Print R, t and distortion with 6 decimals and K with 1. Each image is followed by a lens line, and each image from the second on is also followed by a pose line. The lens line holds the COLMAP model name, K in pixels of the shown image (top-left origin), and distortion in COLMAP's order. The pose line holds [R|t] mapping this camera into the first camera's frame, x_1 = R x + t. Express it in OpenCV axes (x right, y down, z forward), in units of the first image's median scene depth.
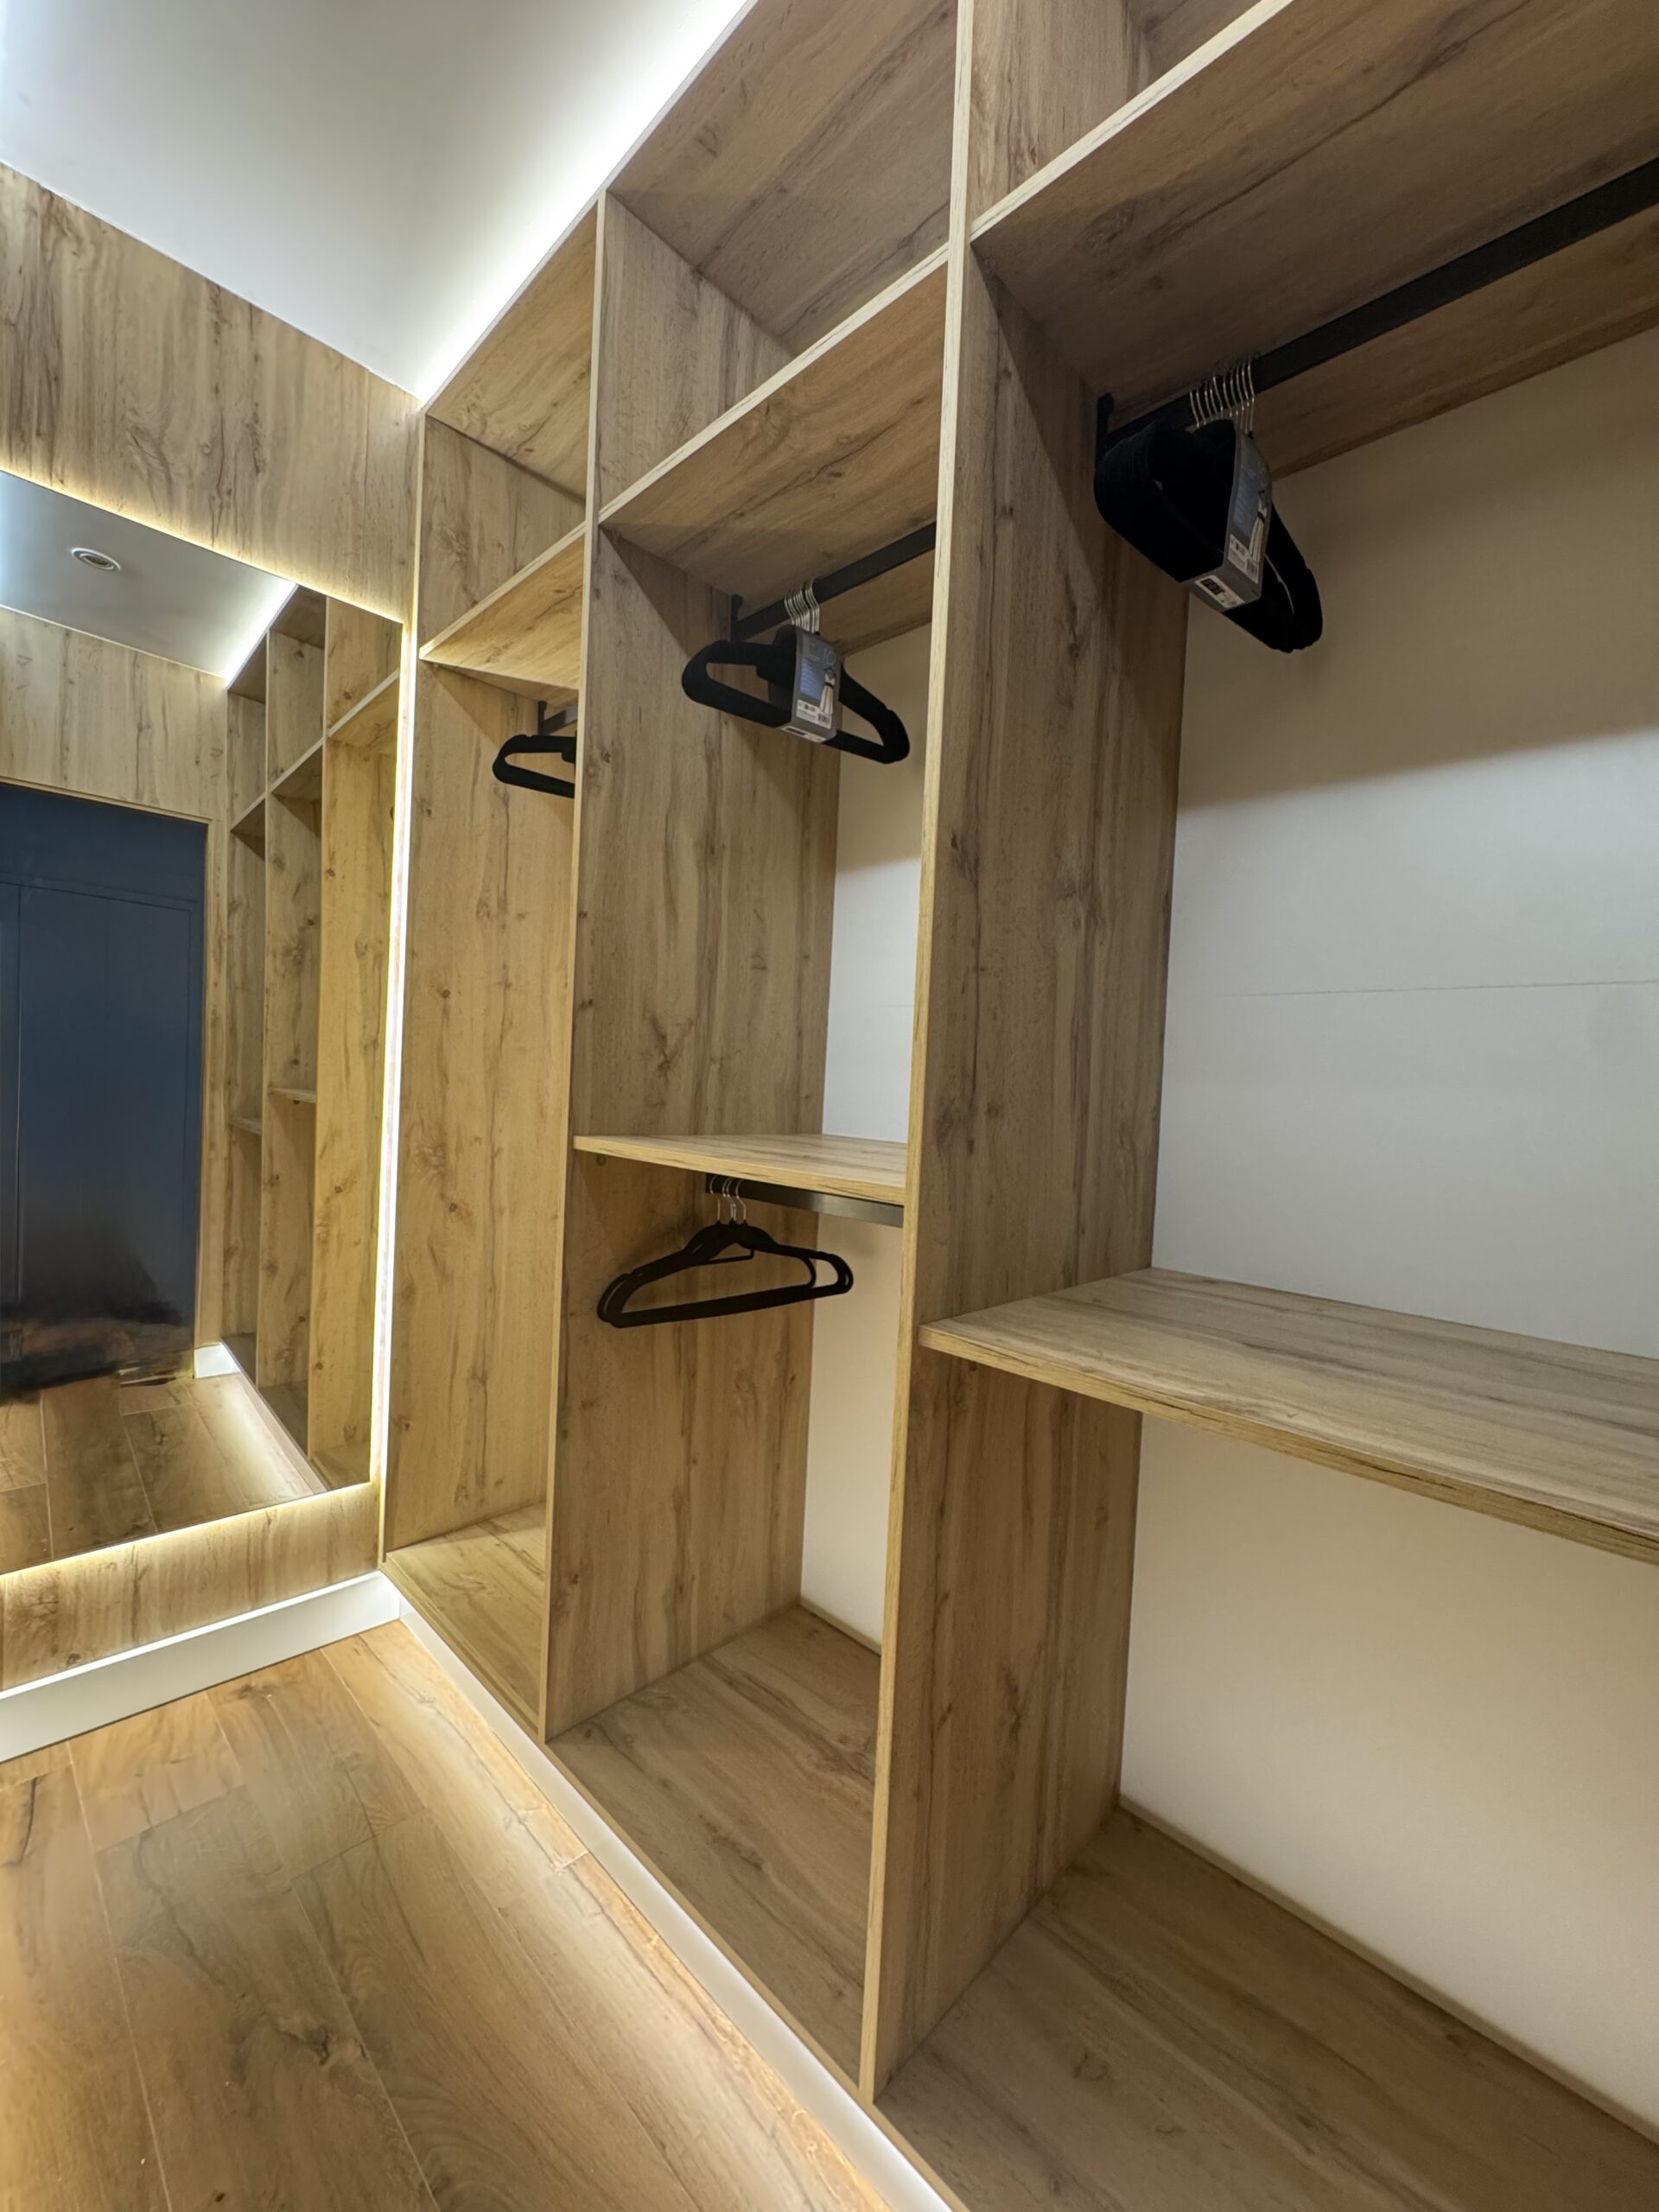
lens RADIAL K [[891.9, 0, 829.5], [0, 891.9, 1103.6], [0, 0, 1]] dist [-0.001456, -0.000334]
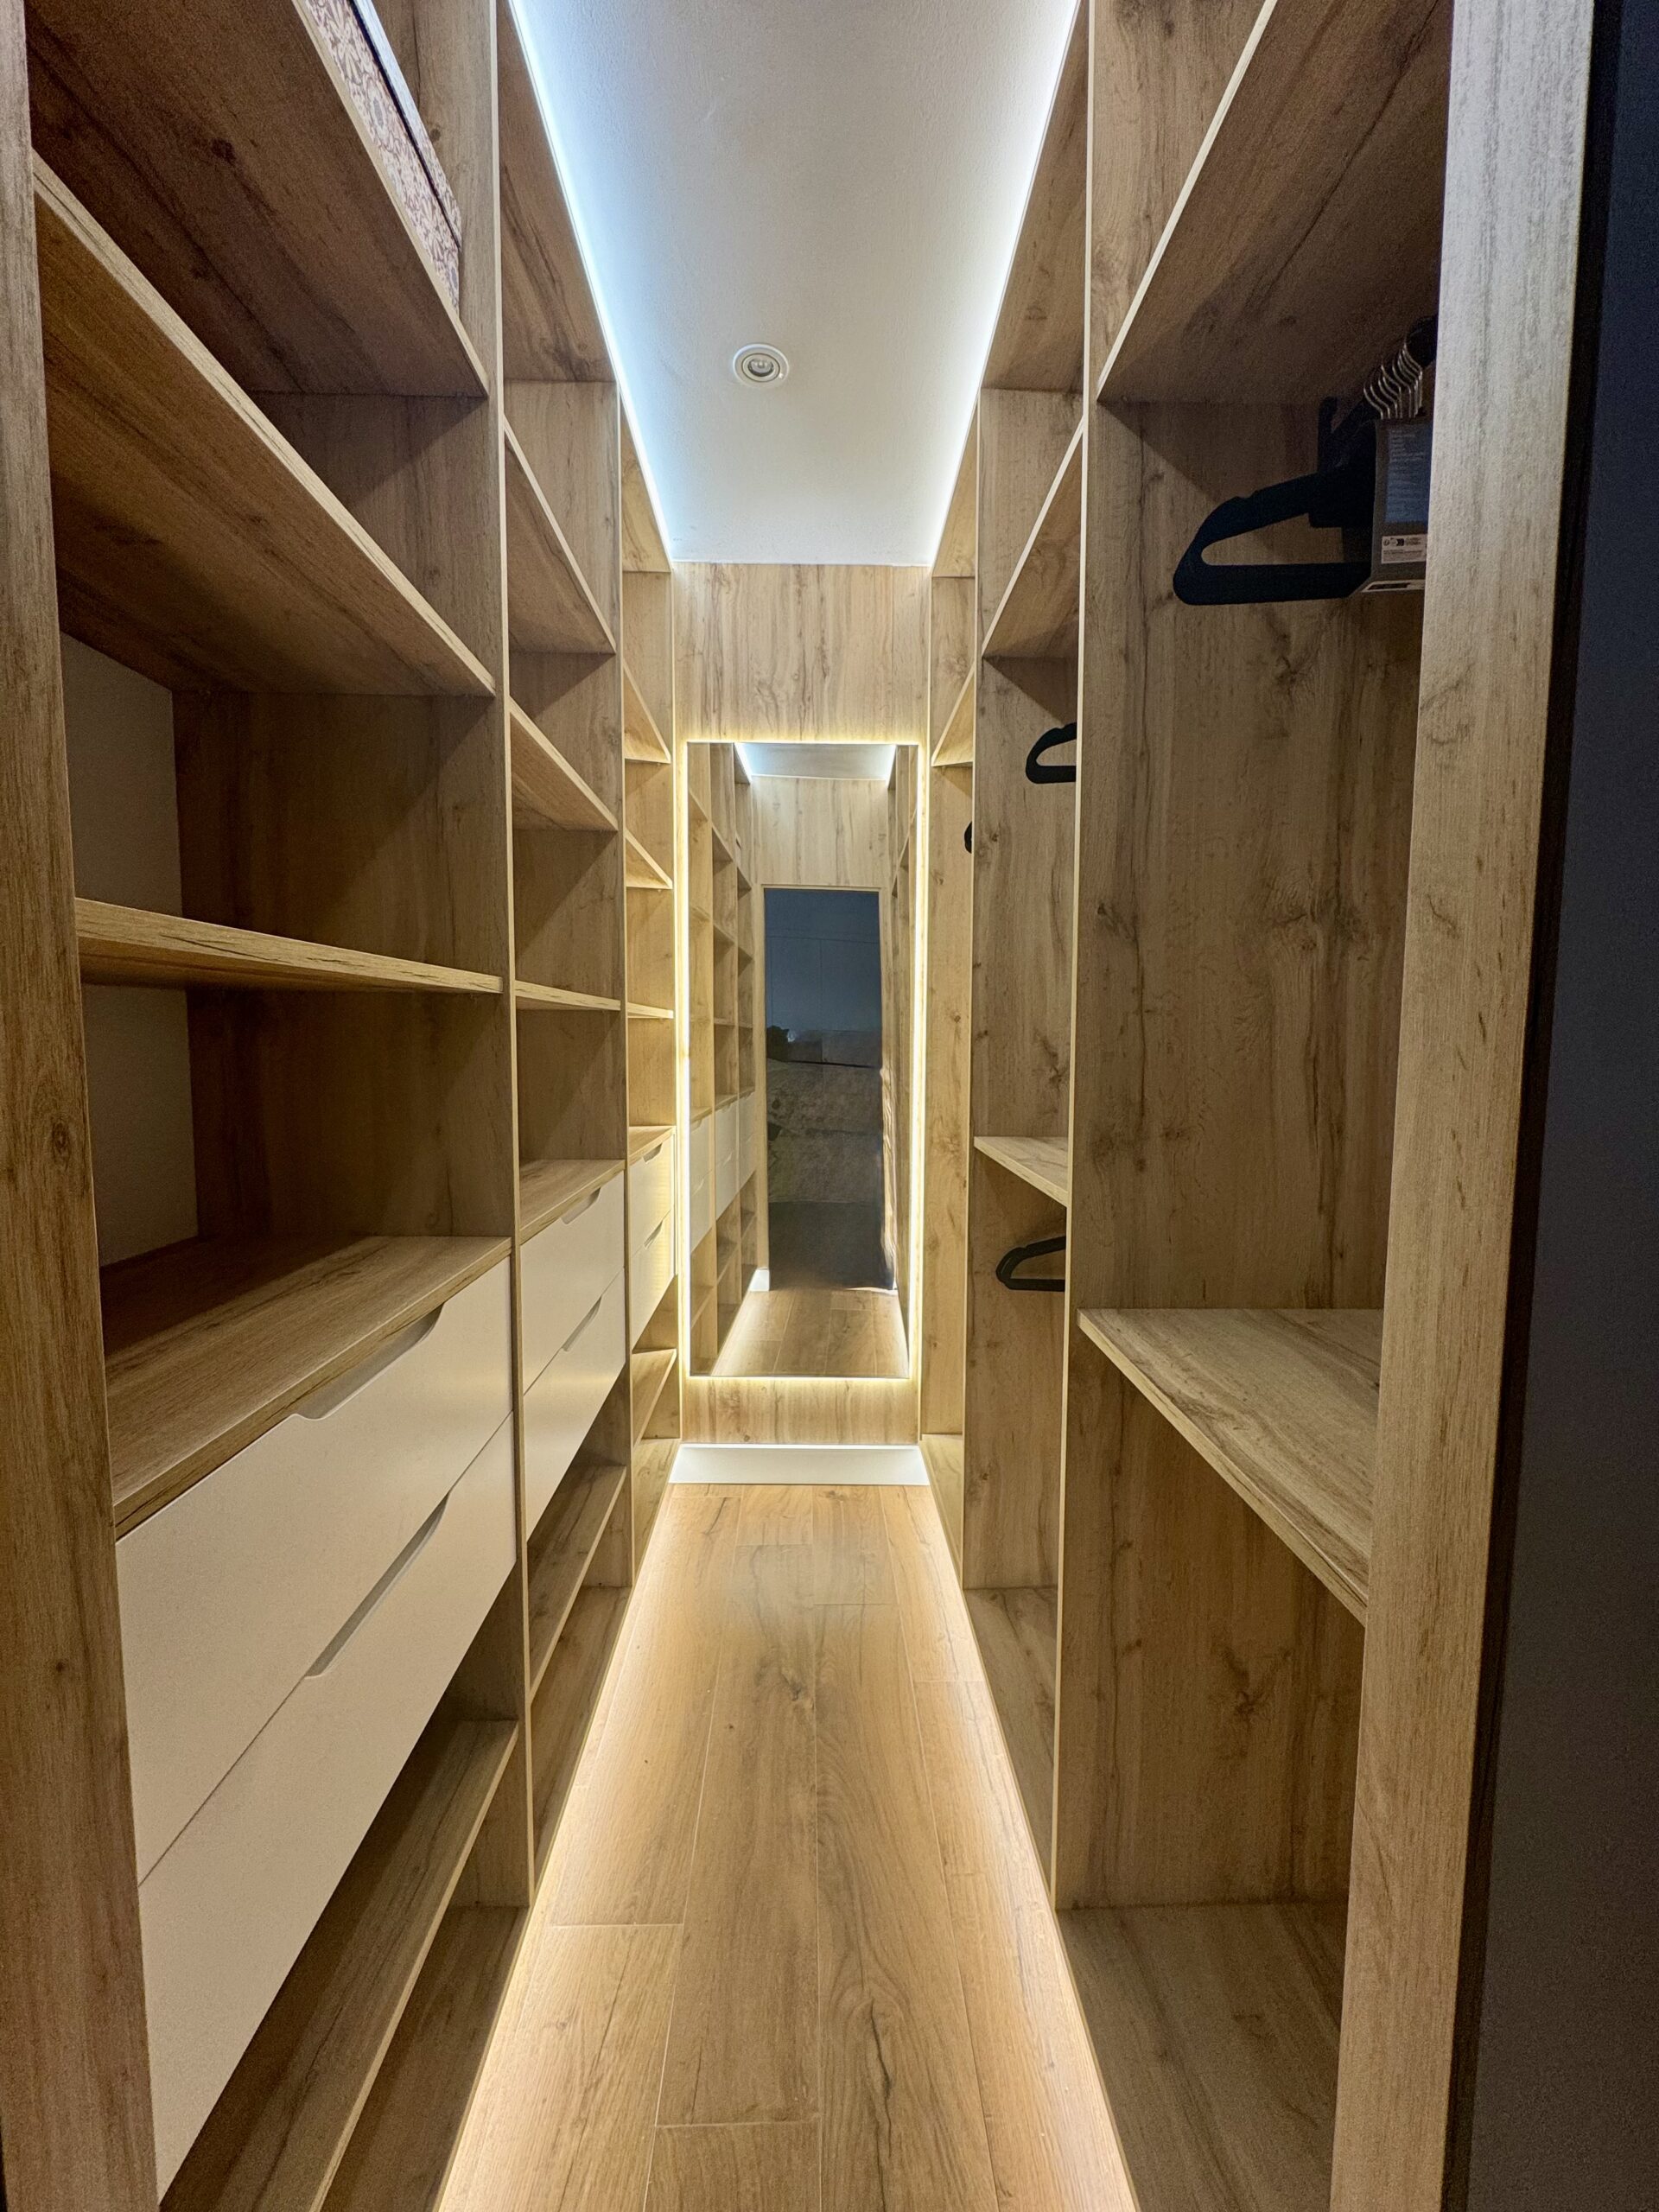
lens RADIAL K [[891.9, 0, 829.5], [0, 891.9, 1103.6], [0, 0, 1]] dist [-0.001456, -0.000334]
pose [[0.710648, 0.007027, -0.703512, 0.453561], [0.013118, 0.999644, 0.023237, -0.042379], [0.703425, -0.025742, 0.710303, -0.067099]]
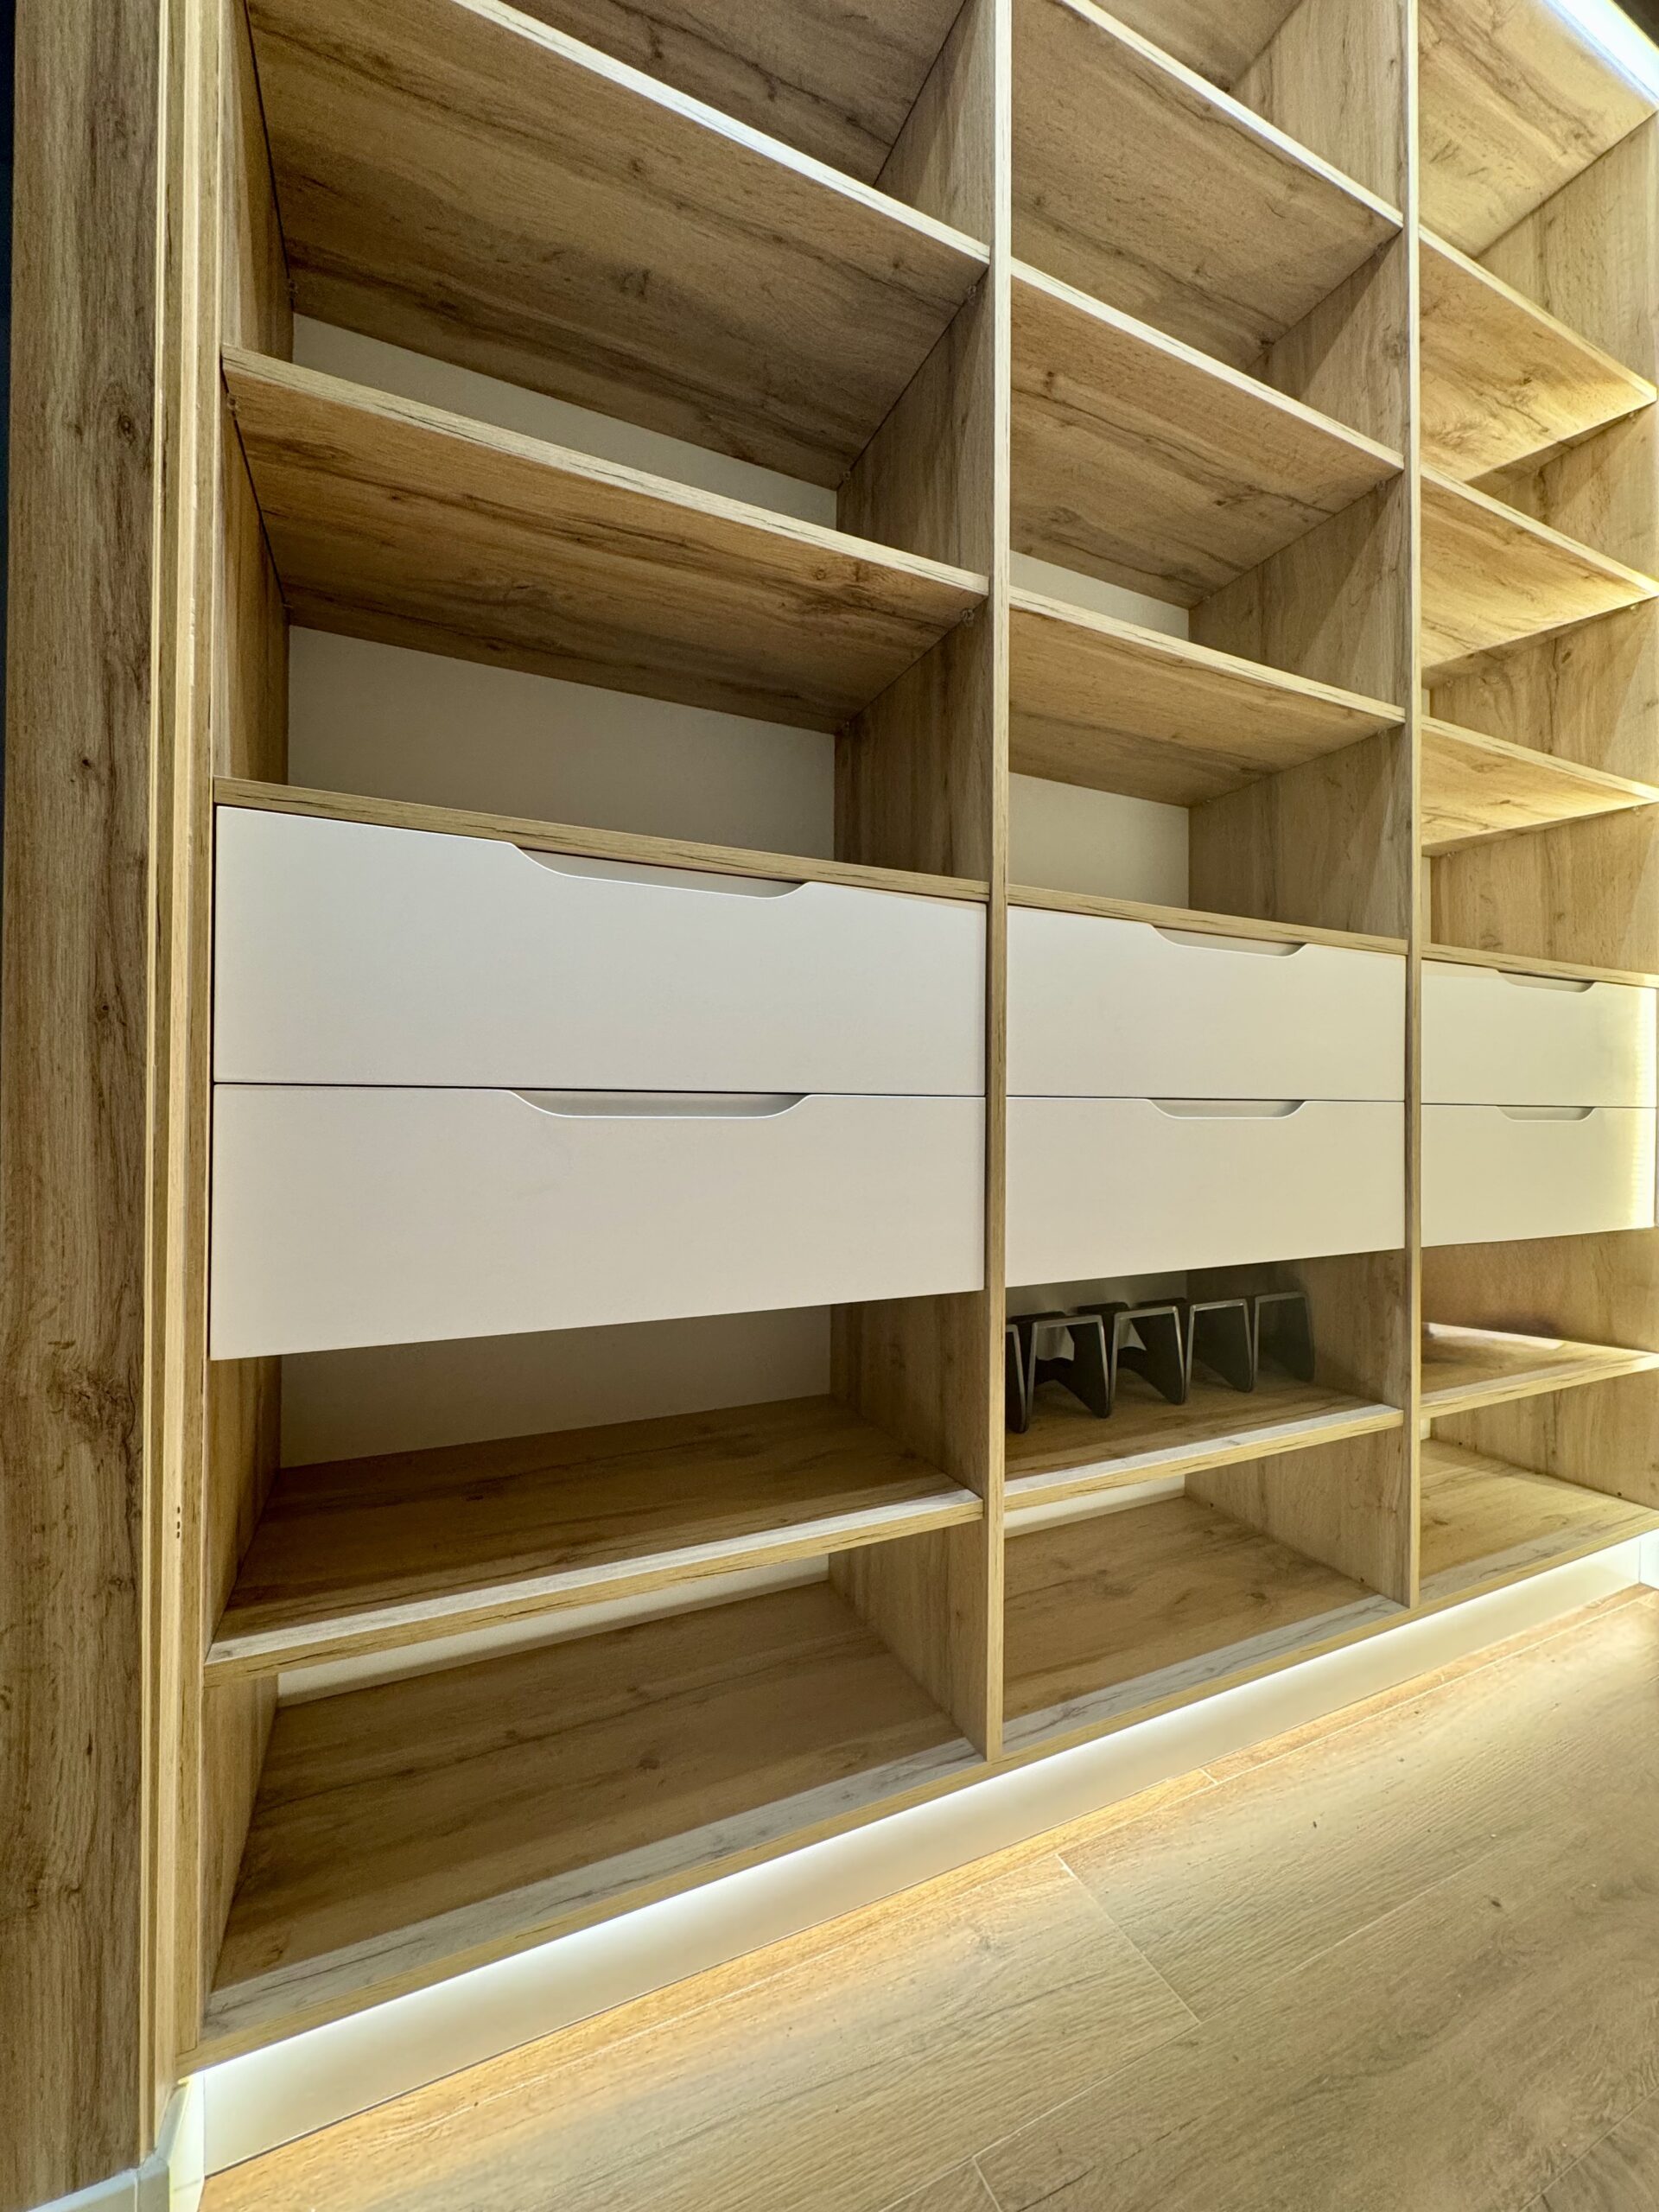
lens RADIAL K [[891.9, 0, 829.5], [0, 891.9, 1103.6], [0, 0, 1]] dist [-0.001456, -0.000334]
pose [[-0.361991, -0.063509, -0.930016, 0.348542], [-0.053341, 0.997453, -0.047352, 0.277271], [0.930654, 0.032467, -0.364457, 0.409509]]
